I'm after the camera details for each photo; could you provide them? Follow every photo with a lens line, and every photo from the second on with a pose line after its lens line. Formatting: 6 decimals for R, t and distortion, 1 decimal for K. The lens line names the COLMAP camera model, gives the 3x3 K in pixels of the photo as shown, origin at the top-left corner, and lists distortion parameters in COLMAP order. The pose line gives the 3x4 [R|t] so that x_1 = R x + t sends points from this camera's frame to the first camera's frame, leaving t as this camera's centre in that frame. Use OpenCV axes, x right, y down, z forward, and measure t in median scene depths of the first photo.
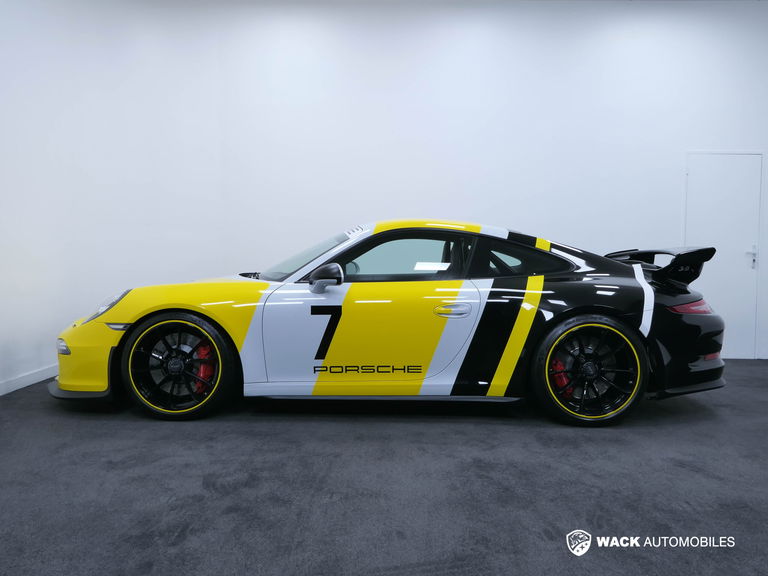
lens RADIAL K [[626.0, 0, 384.0], [0, 626.0, 288.4], [0, 0, 1]] dist [0.004607, 0.002206]
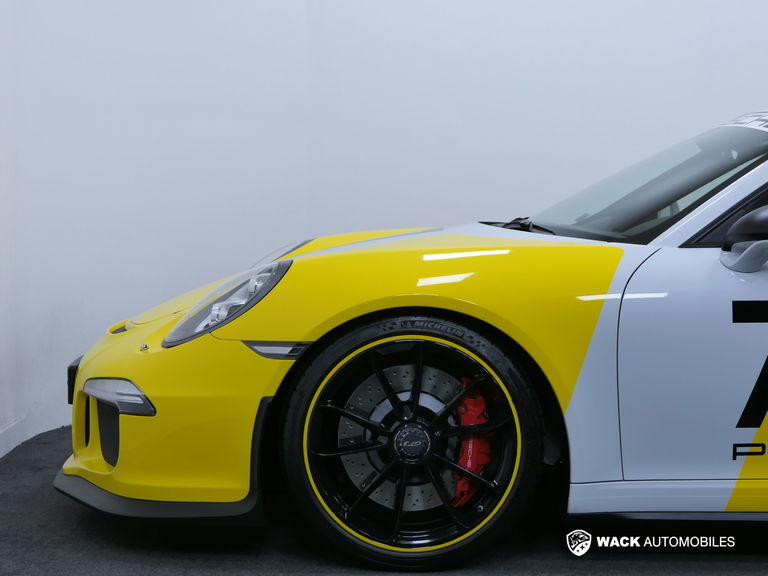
lens RADIAL K [[1410.7, 0, 384.0], [0, 1410.7, 287.9], [0, 0, 1]] dist [-0.050850, 0.000000]
pose [[0.999974, 0.001096, 0.007059, -0.357336], [-0.001170, 0.999944, 0.010517, 0.009090], [-0.007047, -0.010525, 0.999920, 0.049122]]
